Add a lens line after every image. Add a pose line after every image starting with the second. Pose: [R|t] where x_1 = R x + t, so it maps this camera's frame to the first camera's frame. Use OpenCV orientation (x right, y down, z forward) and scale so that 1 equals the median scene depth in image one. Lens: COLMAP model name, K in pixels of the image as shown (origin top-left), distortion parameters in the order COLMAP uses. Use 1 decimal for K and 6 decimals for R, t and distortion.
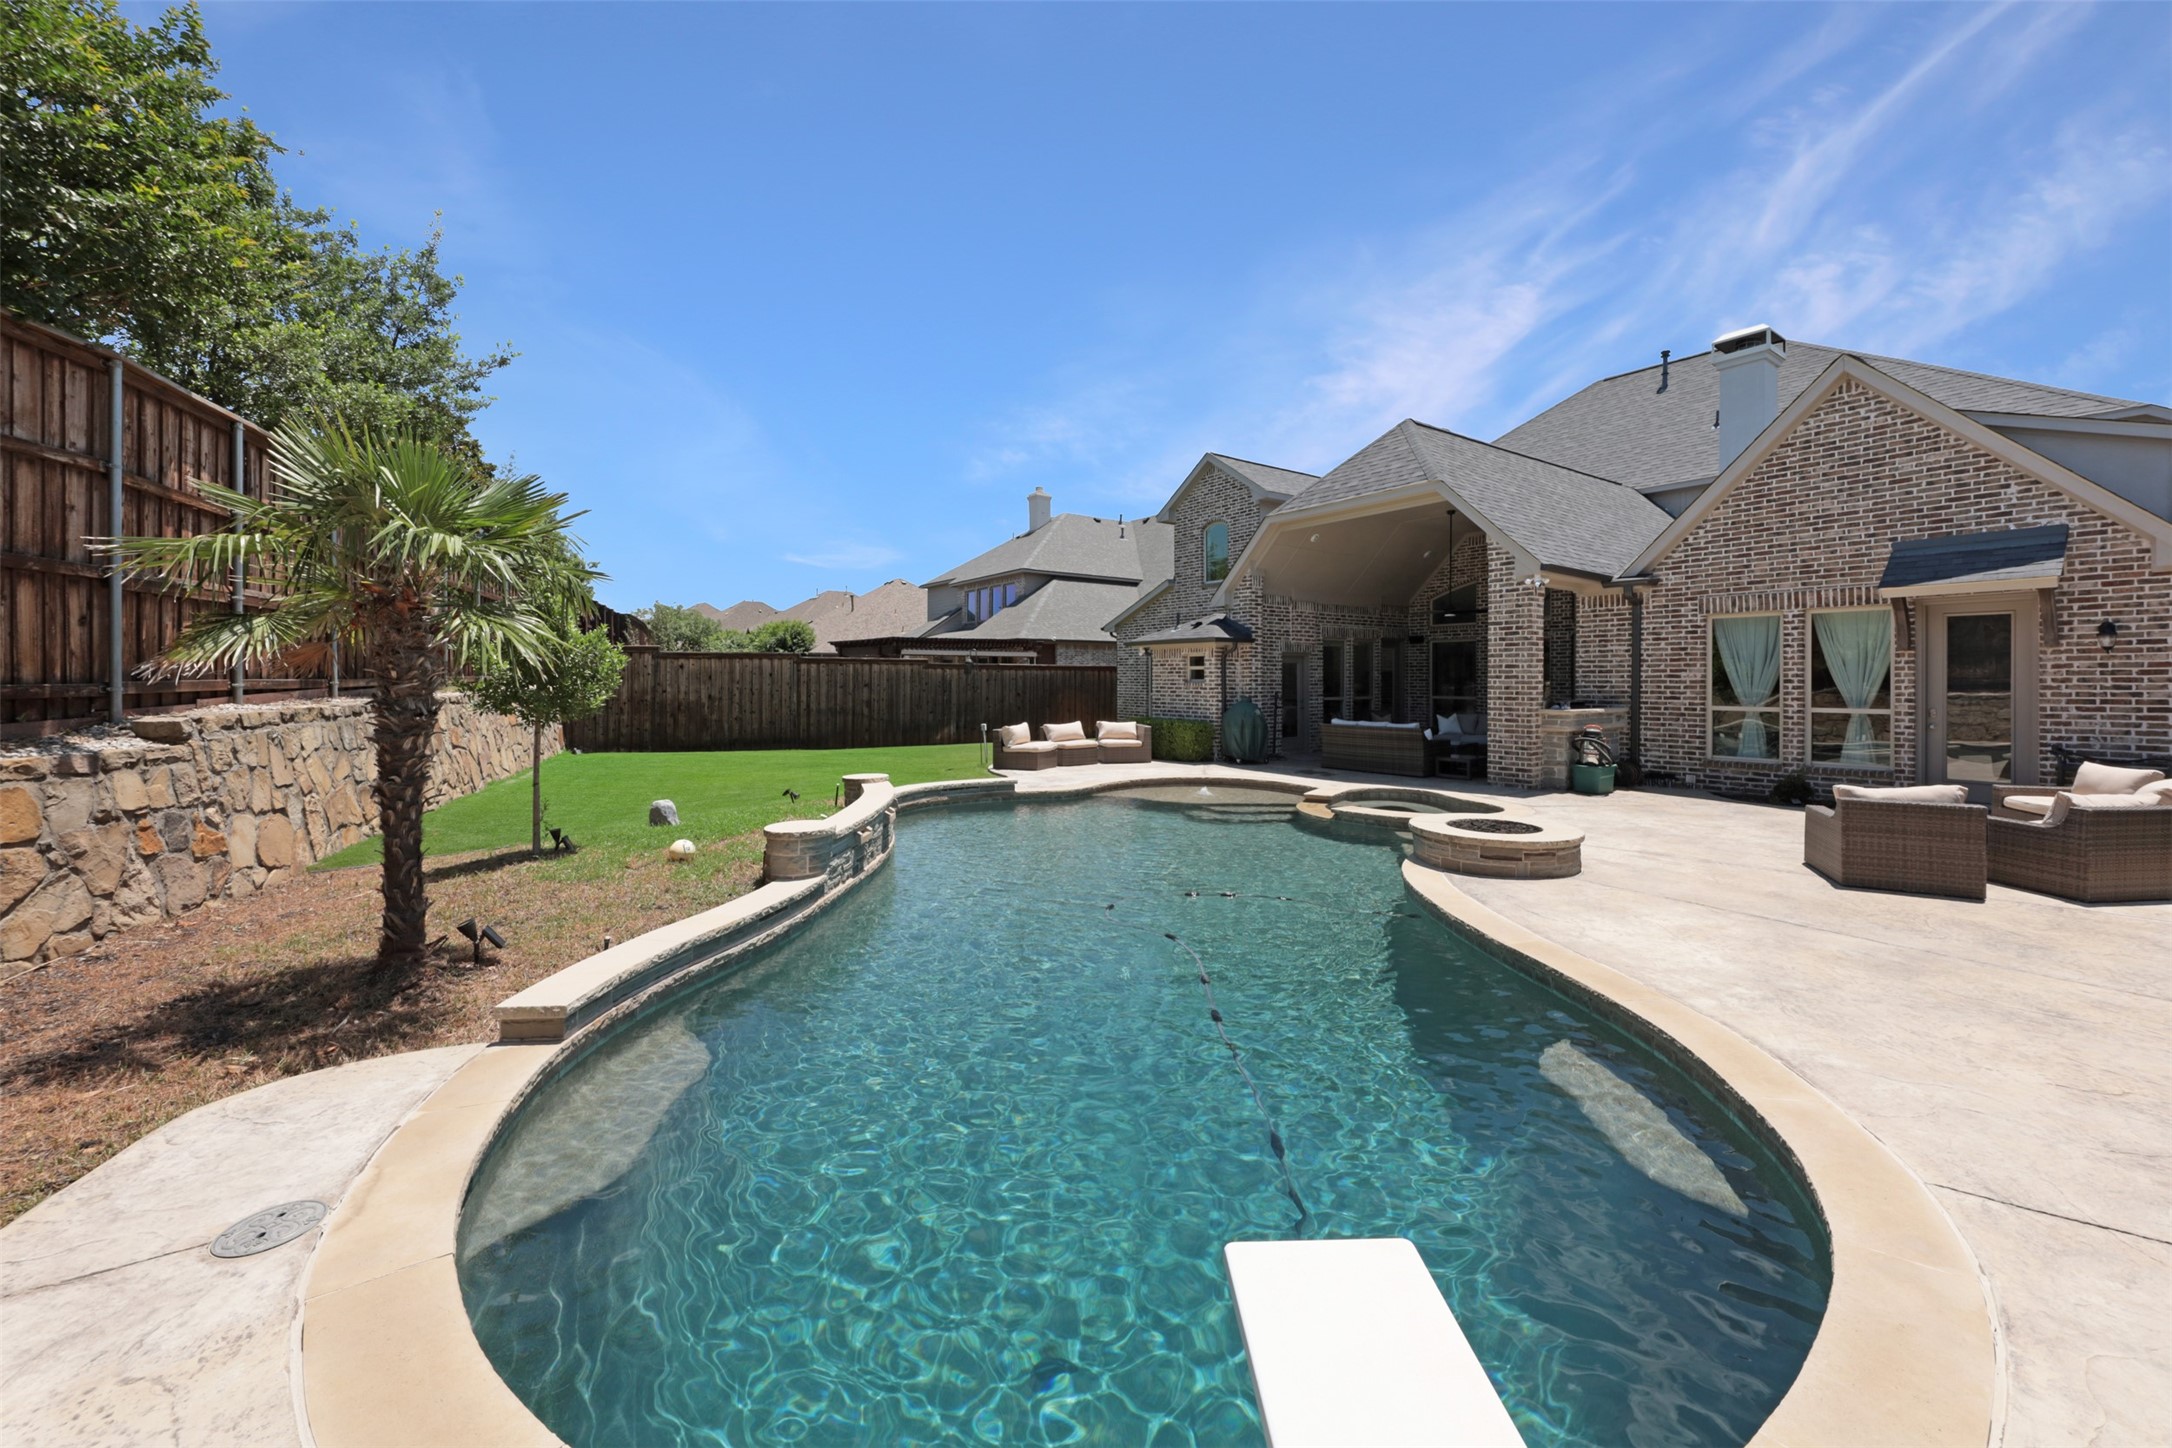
lens RADIAL K [[814.7, 0, 1080.0], [0, 814.7, 680.9], [0, 0, 1]] dist [0.000067, -0.000005]
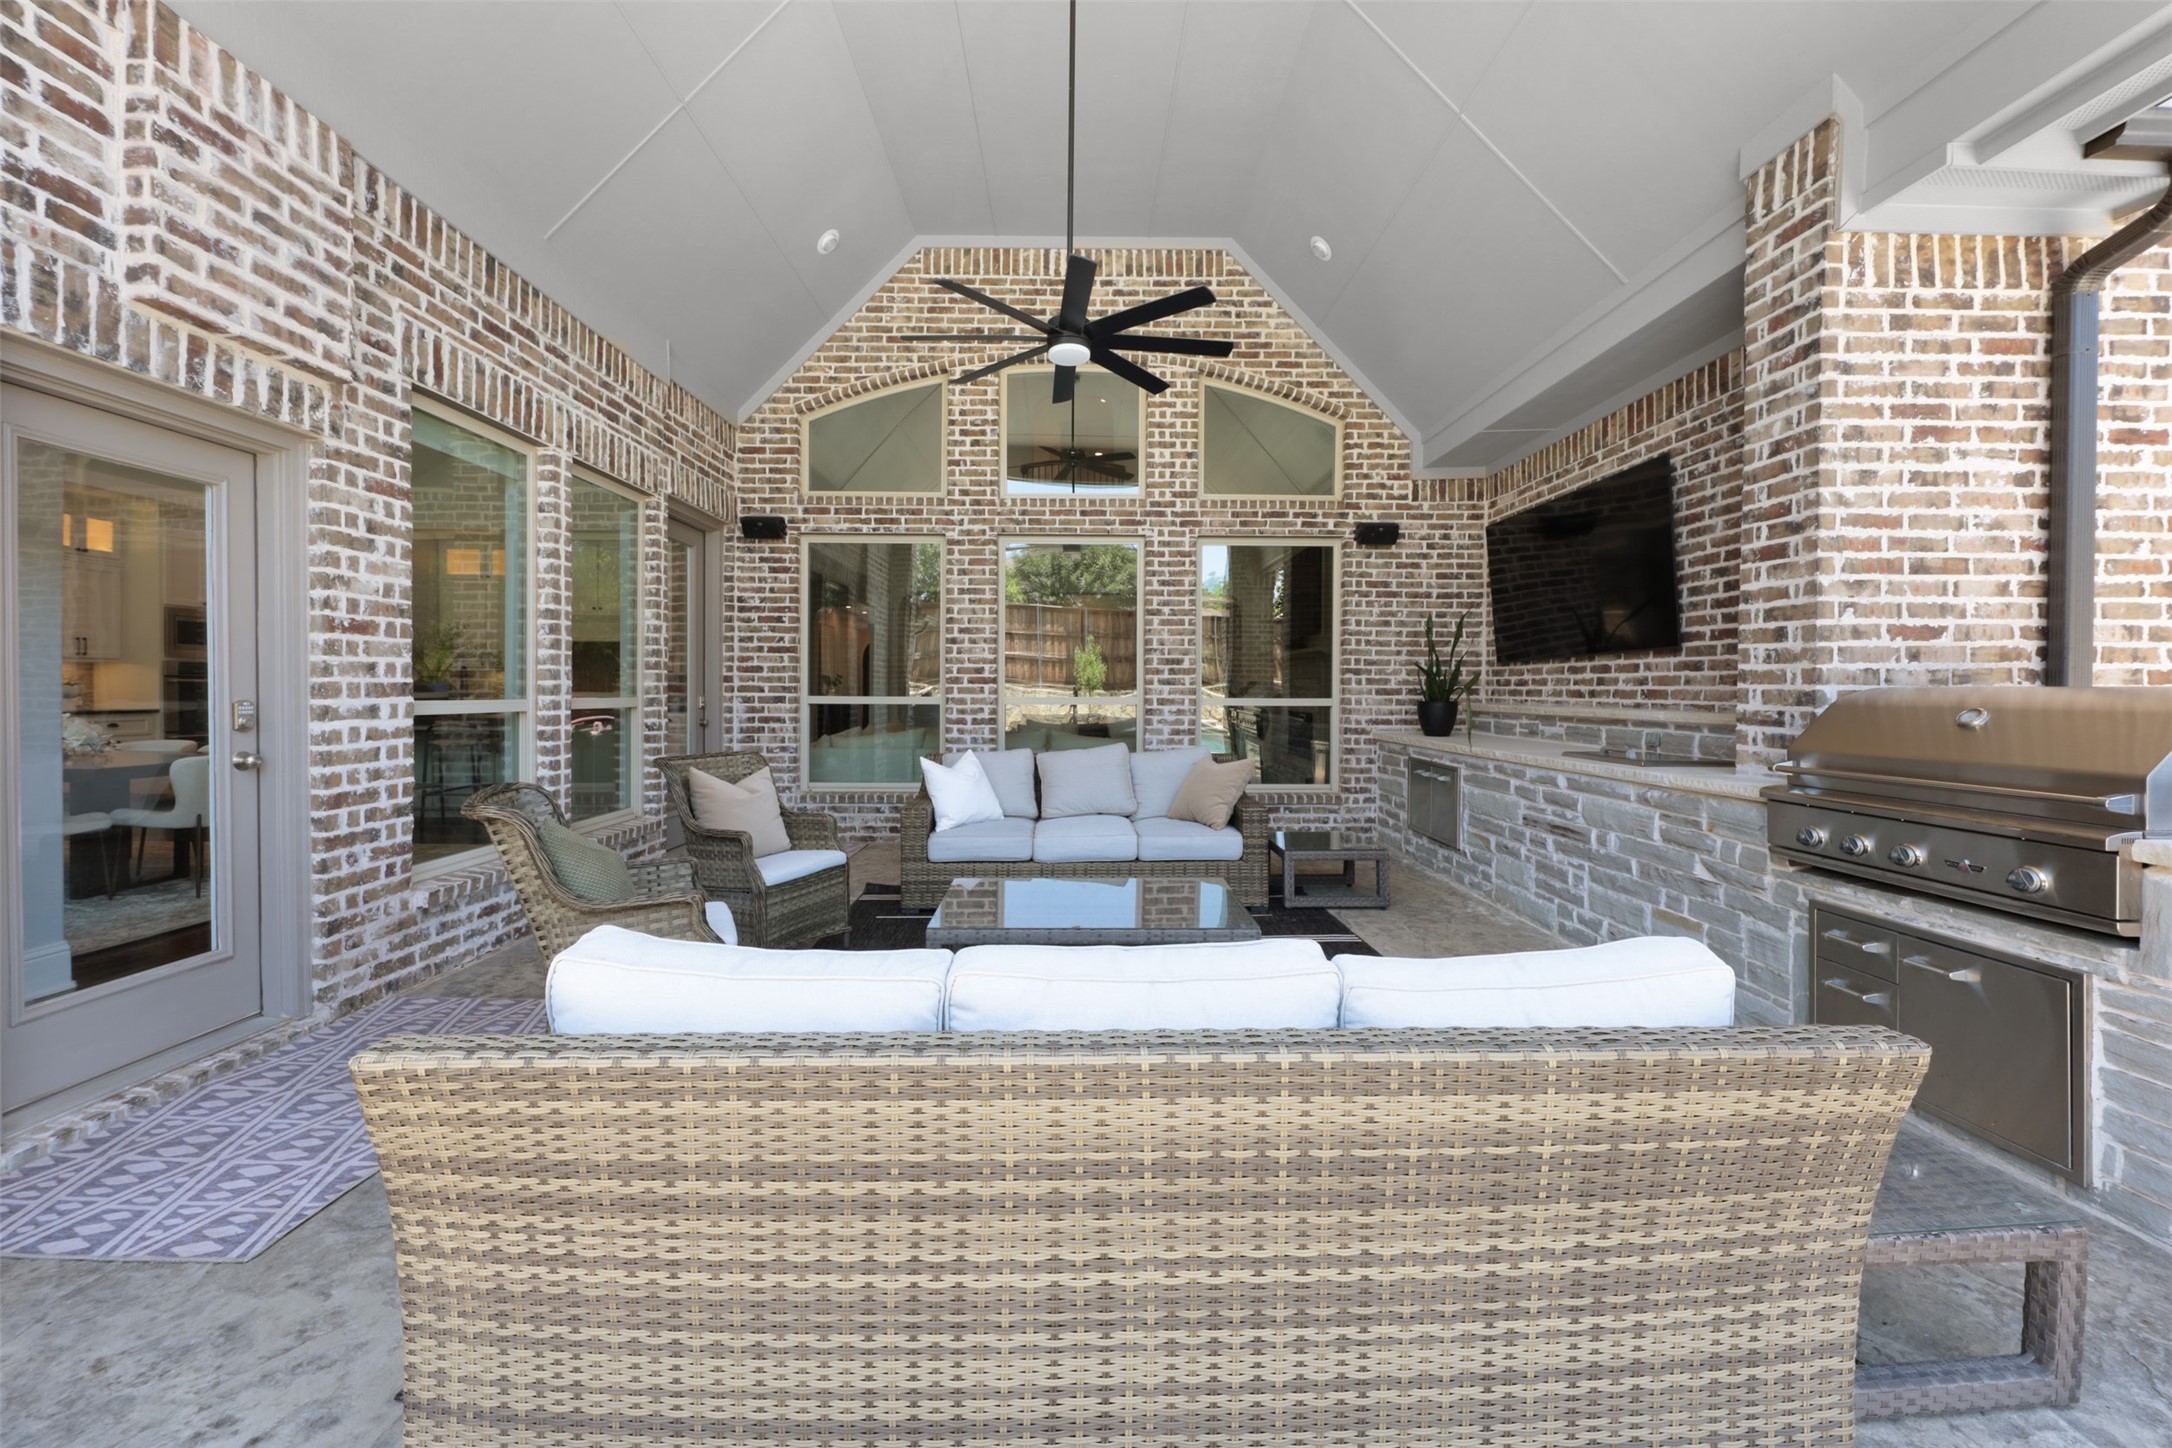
lens RADIAL K [[802.6, 0, 1105.2], [0, 802.6, 700.7], [0, 0, 1]] dist [-0.000228, -0.000039]
pose [[0.535190, -0.007402, 0.844699, 0.218793], [-0.000423, 0.999959, 0.009030, 0.017635], [-0.844731, -0.005191, 0.535165, 0.736260]]
